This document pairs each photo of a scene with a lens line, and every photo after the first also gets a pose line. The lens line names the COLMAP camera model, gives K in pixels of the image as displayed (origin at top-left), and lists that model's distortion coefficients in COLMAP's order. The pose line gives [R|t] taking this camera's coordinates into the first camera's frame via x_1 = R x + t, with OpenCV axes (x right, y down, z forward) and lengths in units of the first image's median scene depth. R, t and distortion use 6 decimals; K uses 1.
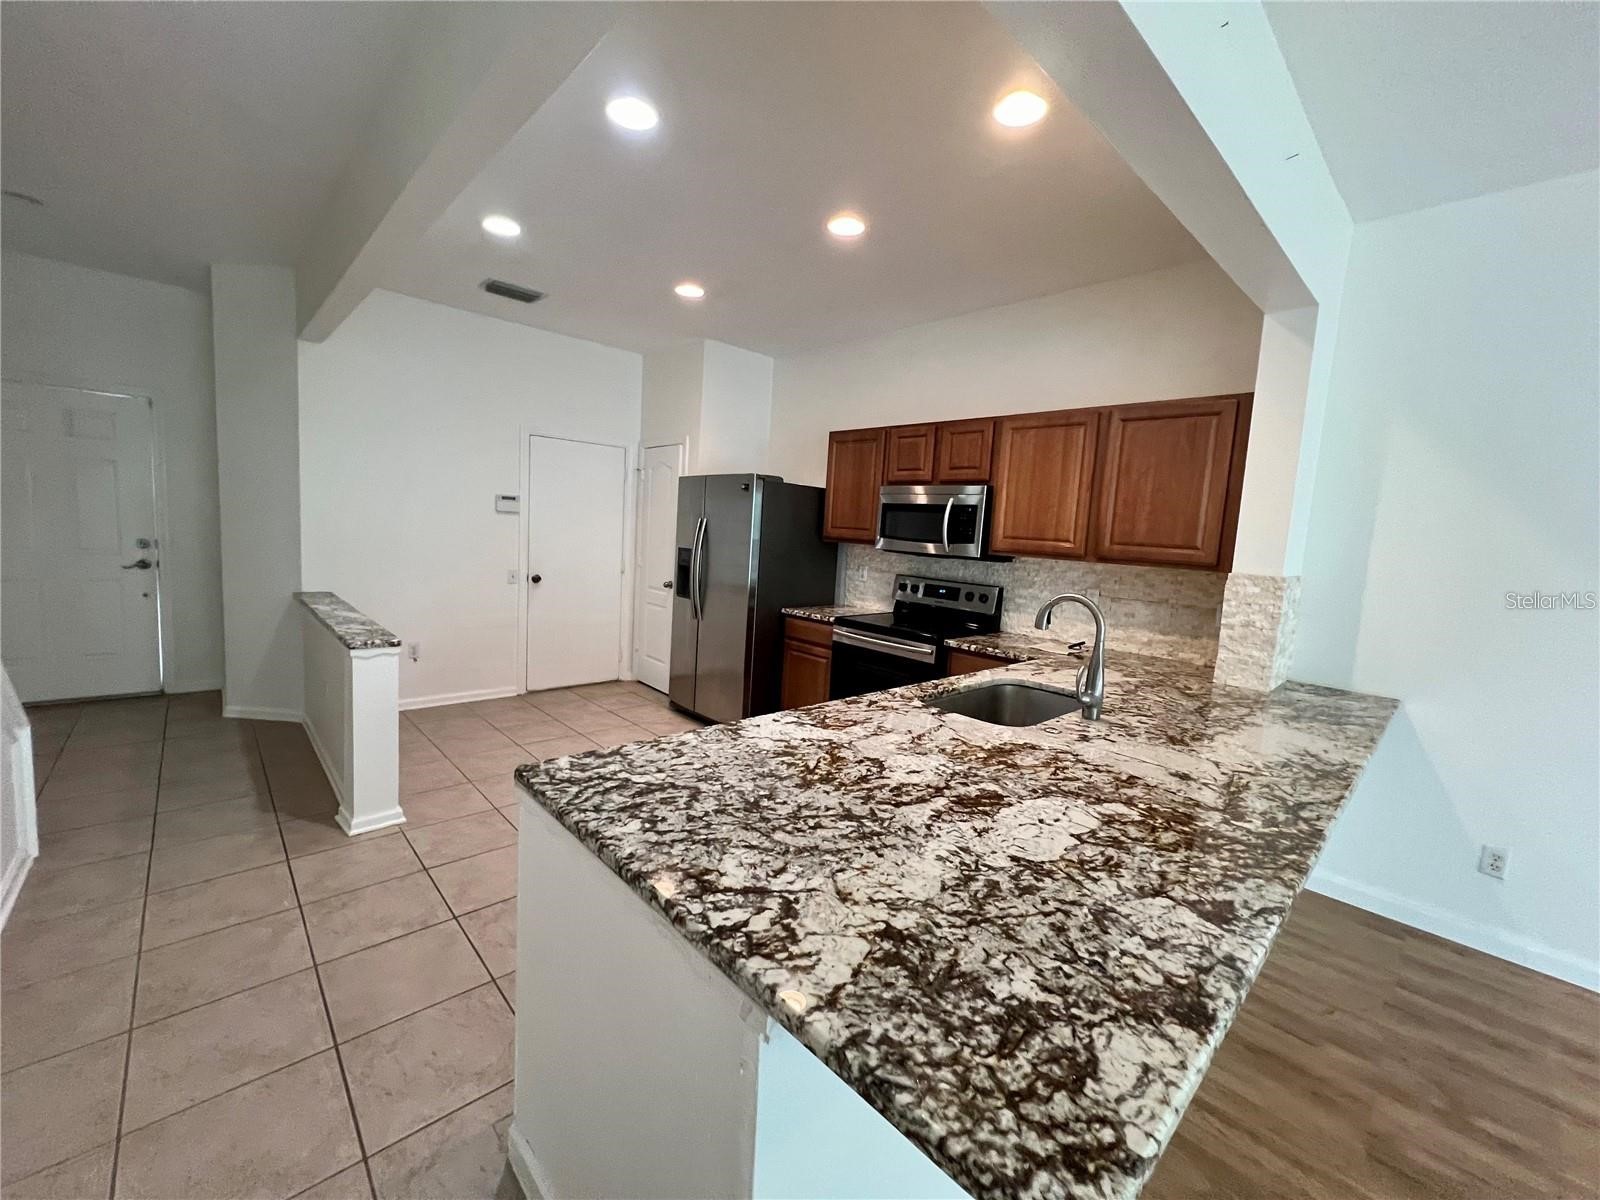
lens RADIAL K [[641.6, 0, 803.2], [0, 641.6, 595.5], [0, 0, 1]] dist [-0.001972, -0.000219]
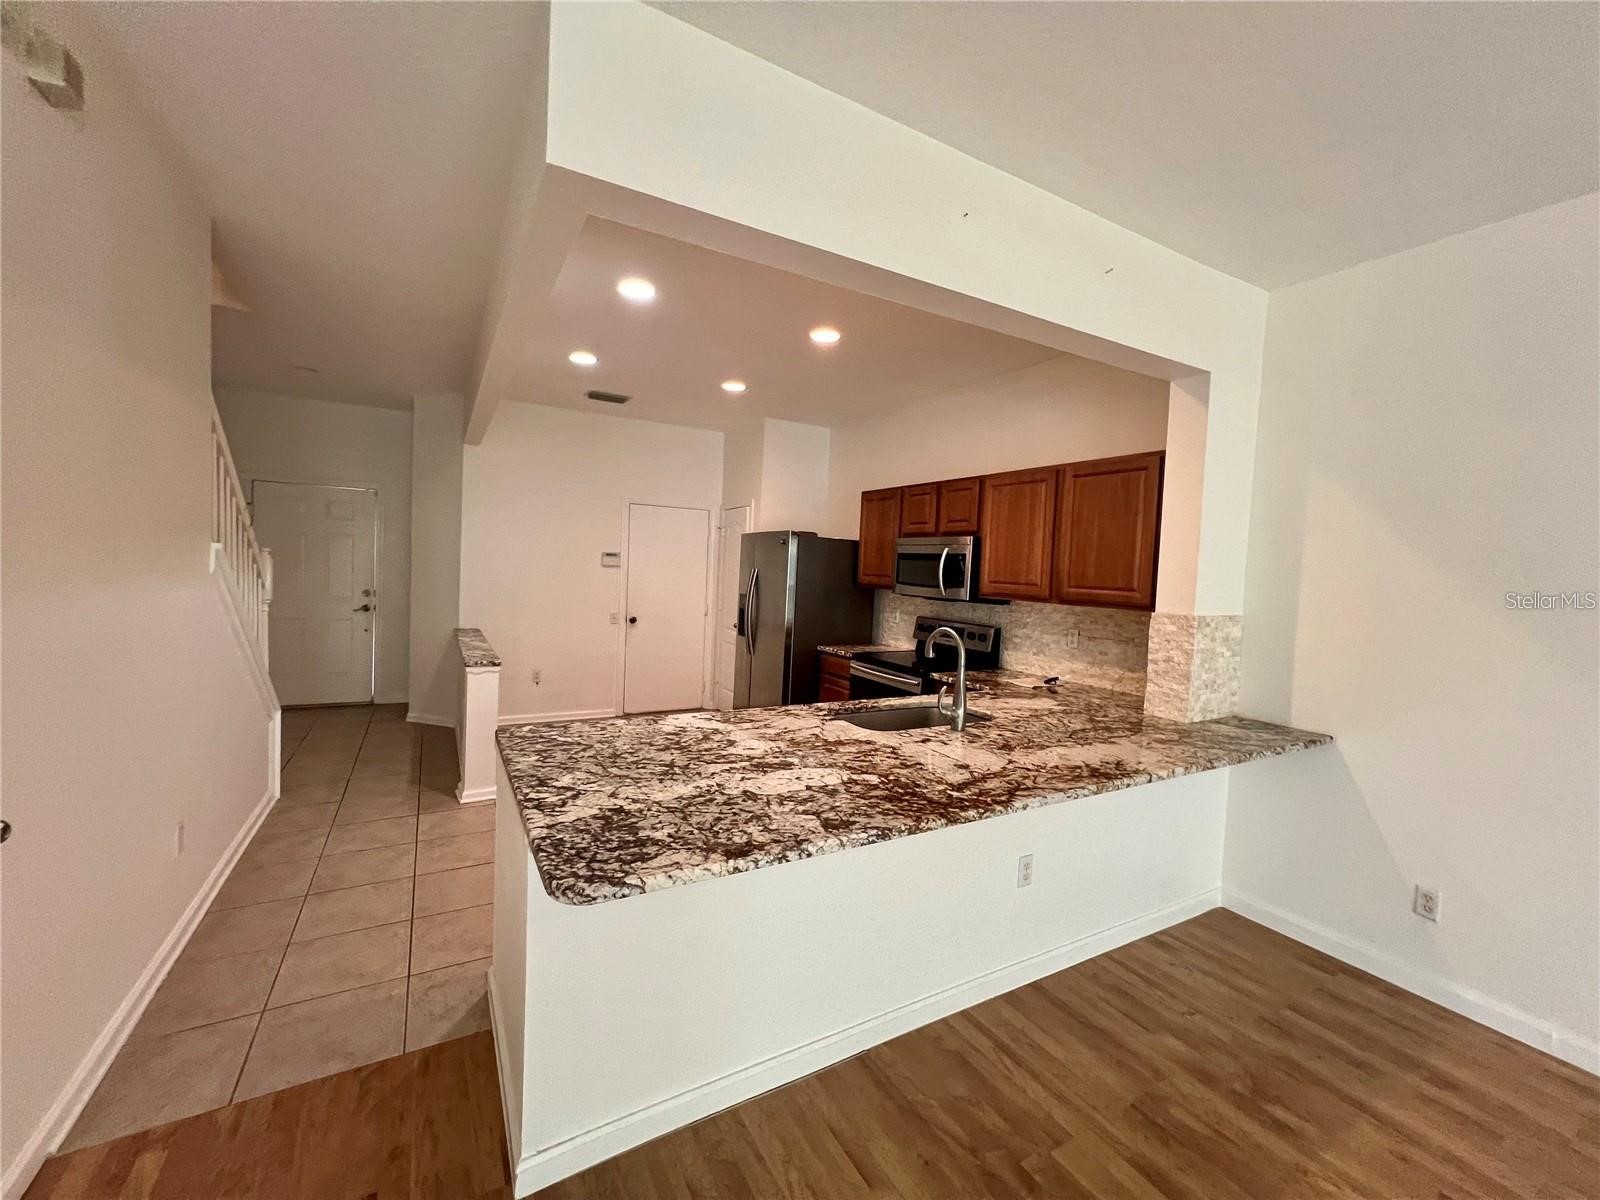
lens RADIAL K [[641.6, 0, 801.1], [0, 641.6, 594.9], [0, 0, 1]] dist [-0.001972, -0.000219]
pose [[0.972172, -0.006218, -0.234184, 0.341298], [-0.011092, 0.997305, -0.072527, 0.021193], [0.234003, 0.073106, 0.969483, -0.204219]]
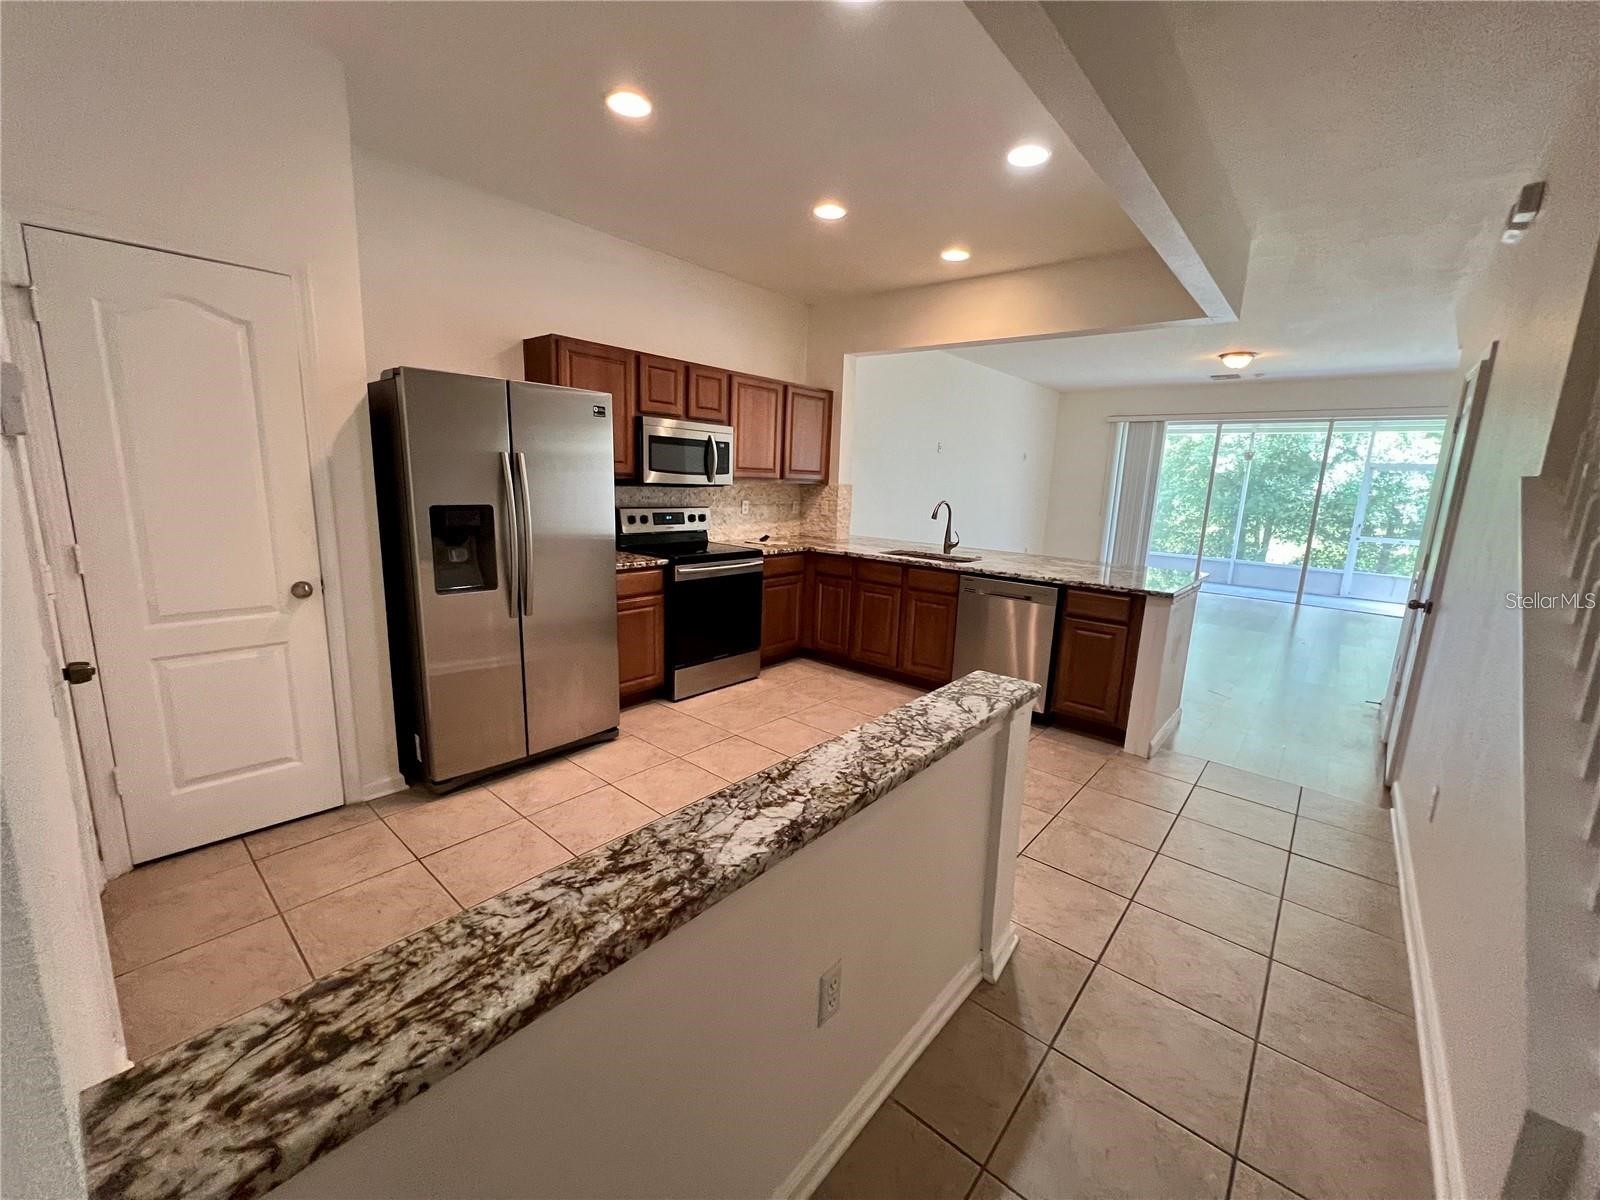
lens RADIAL K [[641.6, 0, 798.2], [0, 641.6, 601.9], [0, 0, 1]] dist [-0.001972, -0.000219]
pose [[-0.107048, -0.254608, 0.961101, -1.378636], [0.057380, 0.963463, 0.261624, -0.216852], [-0.992597, 0.083154, -0.088527, 1.350589]]
